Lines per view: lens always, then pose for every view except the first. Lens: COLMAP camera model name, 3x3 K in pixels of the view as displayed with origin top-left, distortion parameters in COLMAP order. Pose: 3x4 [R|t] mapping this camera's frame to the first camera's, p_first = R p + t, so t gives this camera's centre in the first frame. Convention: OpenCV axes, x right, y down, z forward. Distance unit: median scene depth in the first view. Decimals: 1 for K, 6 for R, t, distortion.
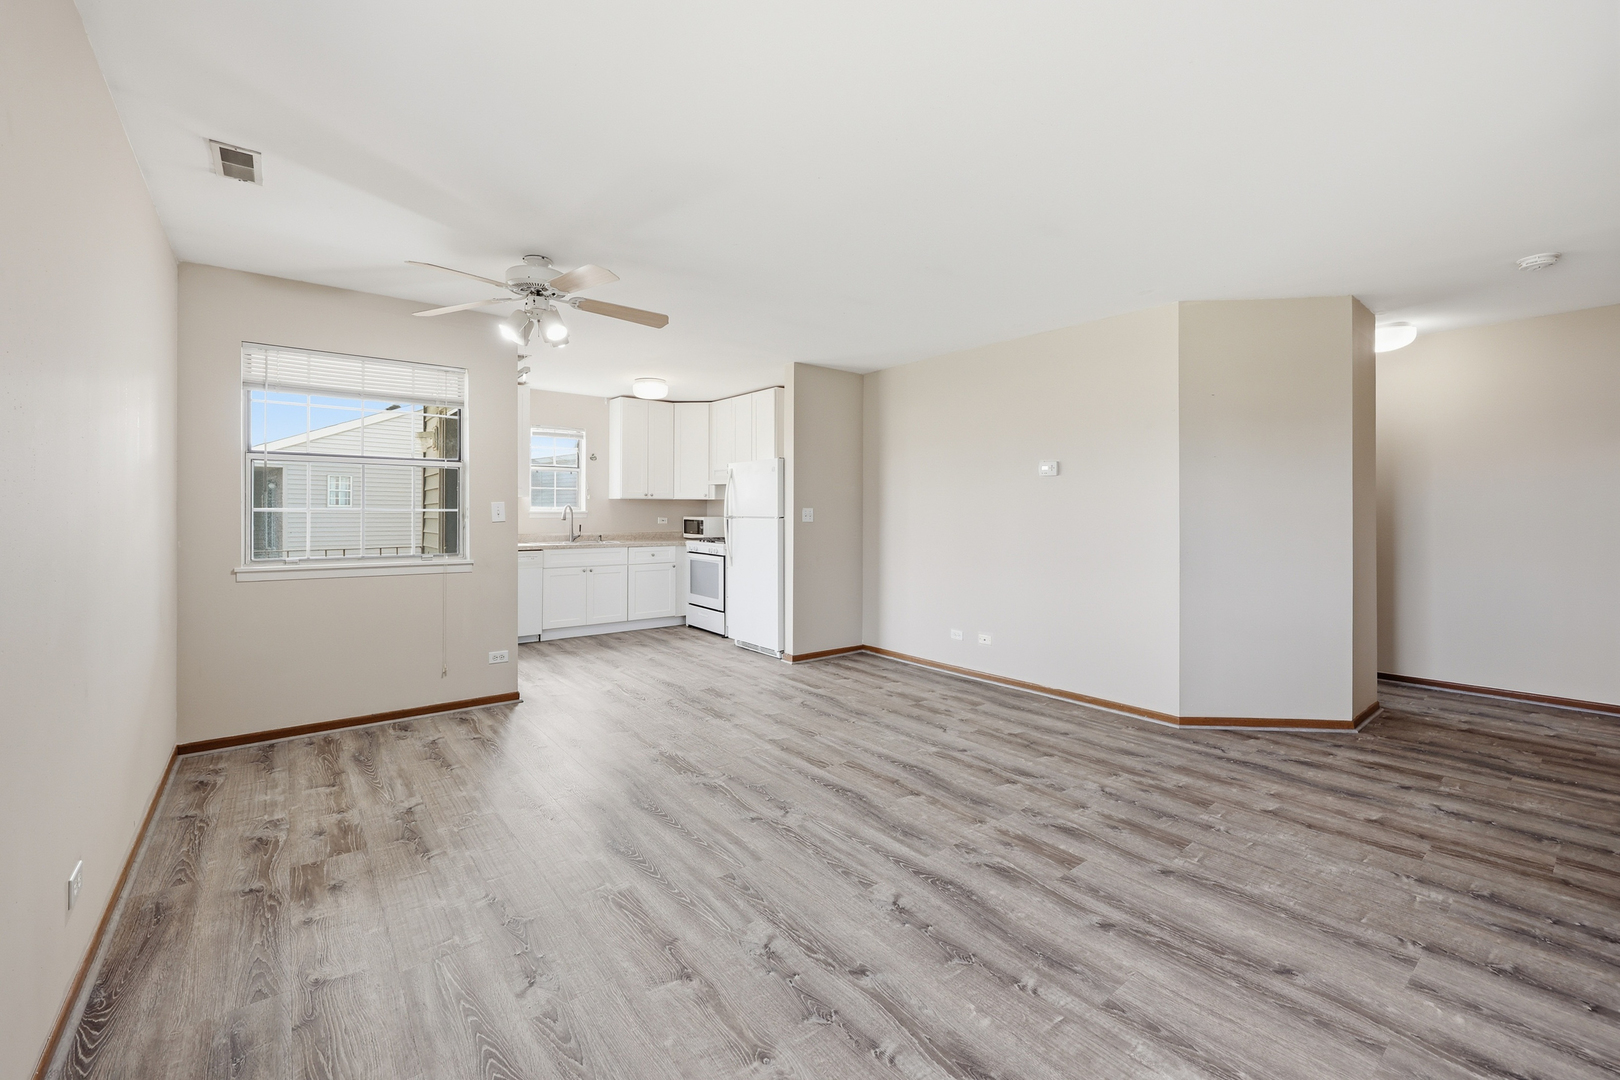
lens RADIAL K [[651.3, 0, 811.5], [0, 651.3, 517.5], [0, 0, 1]] dist [-0.003758, 0.000267]
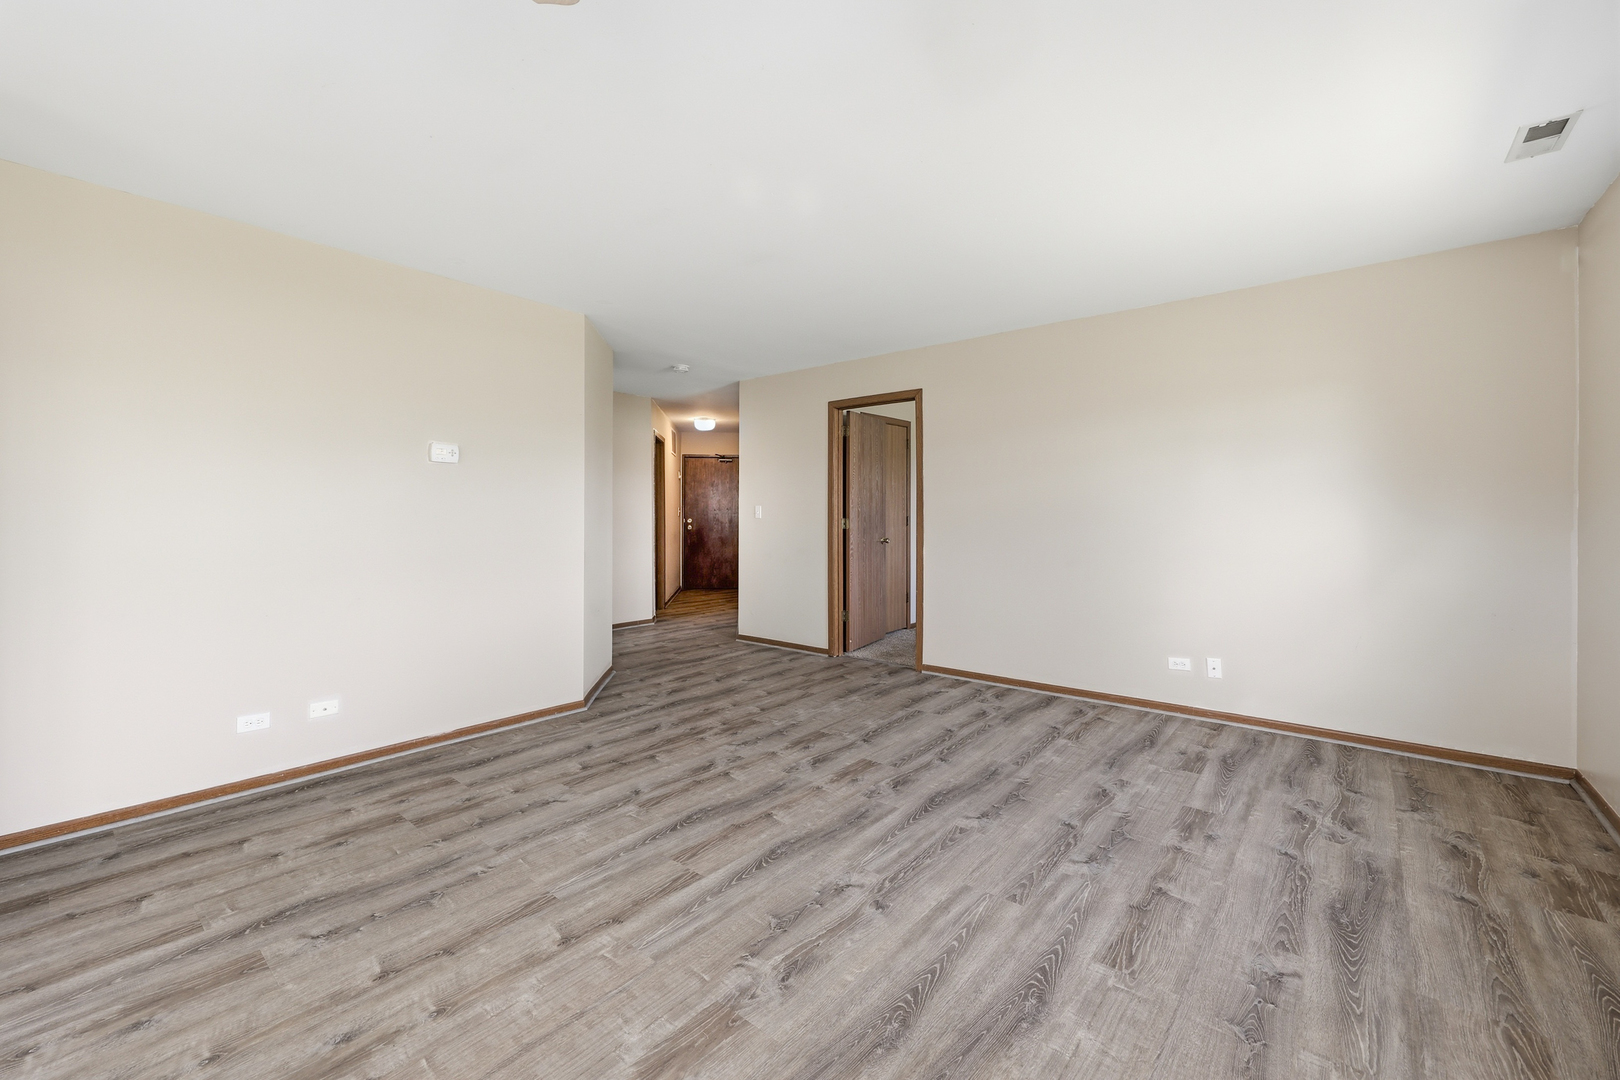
lens RADIAL K [[651.3, 0, 811.5], [0, 651.3, 517.5], [0, 0, 1]] dist [-0.003758, 0.000267]
pose [[-0.188762, -0.004764, 0.982011, -0.765137], [0.008022, 0.999947, 0.006393, 0.002238], [-0.981990, 0.009084, -0.188714, 1.137743]]
